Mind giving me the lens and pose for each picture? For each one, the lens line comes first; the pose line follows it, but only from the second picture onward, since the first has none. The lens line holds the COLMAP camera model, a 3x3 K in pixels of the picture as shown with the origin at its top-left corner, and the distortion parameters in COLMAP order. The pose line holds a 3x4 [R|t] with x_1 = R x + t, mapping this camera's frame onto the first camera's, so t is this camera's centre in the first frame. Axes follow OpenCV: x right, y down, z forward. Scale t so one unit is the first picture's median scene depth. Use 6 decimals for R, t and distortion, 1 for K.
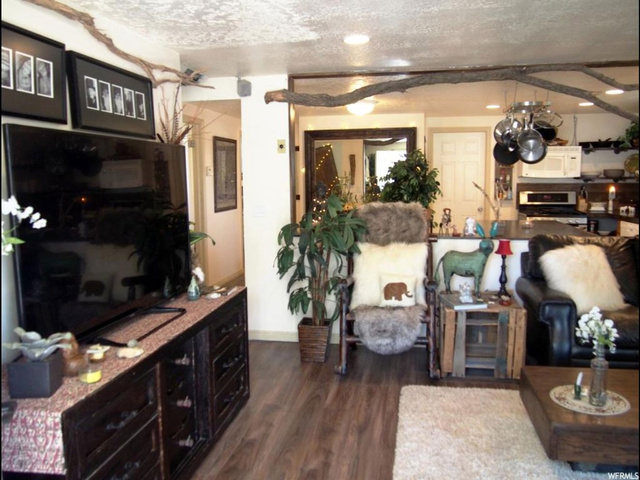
lens RADIAL K [[554.0, 0, 317.5], [0, 554.0, 241.7], [0, 0, 1]] dist [-0.042733, 0.010371]
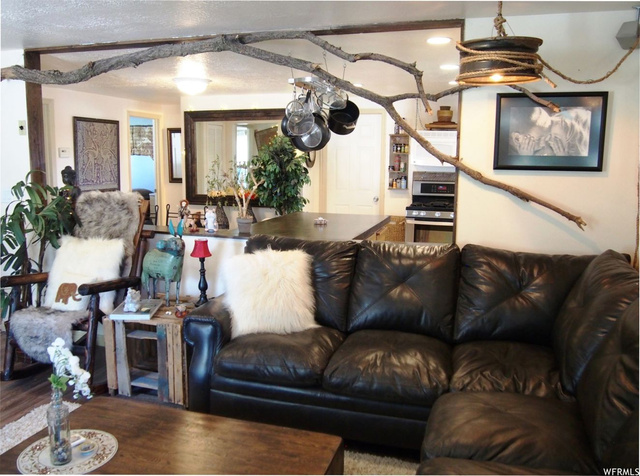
lens RADIAL K [[541.4, 0, 320.0], [0, 541.4, 238.0], [0, 0, 1]] dist [-0.059639, 0.023563]
pose [[0.992308, 0.040344, -0.117031, 0.618295], [-0.037026, 0.998852, 0.030390, -0.037848], [0.118123, -0.025823, 0.992663, 0.193642]]
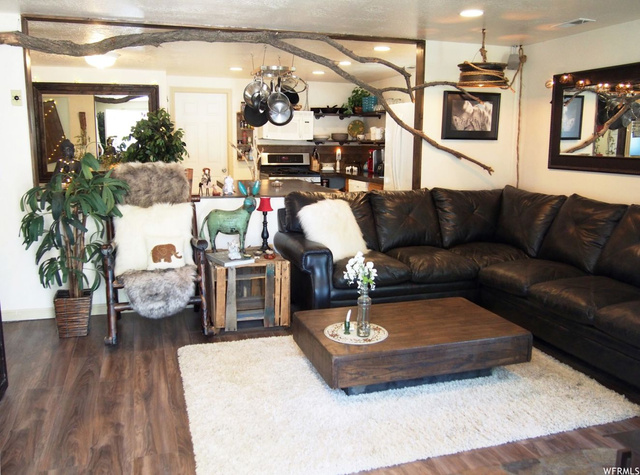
lens RADIAL K [[555.0, 0, 322.1], [0, 555.0, 238.4], [0, 0, 1]] dist [-0.043747, 0.007224]
pose [[0.882170, -0.062441, 0.466773, -0.064448], [0.034131, 0.997042, 0.068871, 0.005640], [-0.469692, -0.044825, 0.881692, 0.010538]]
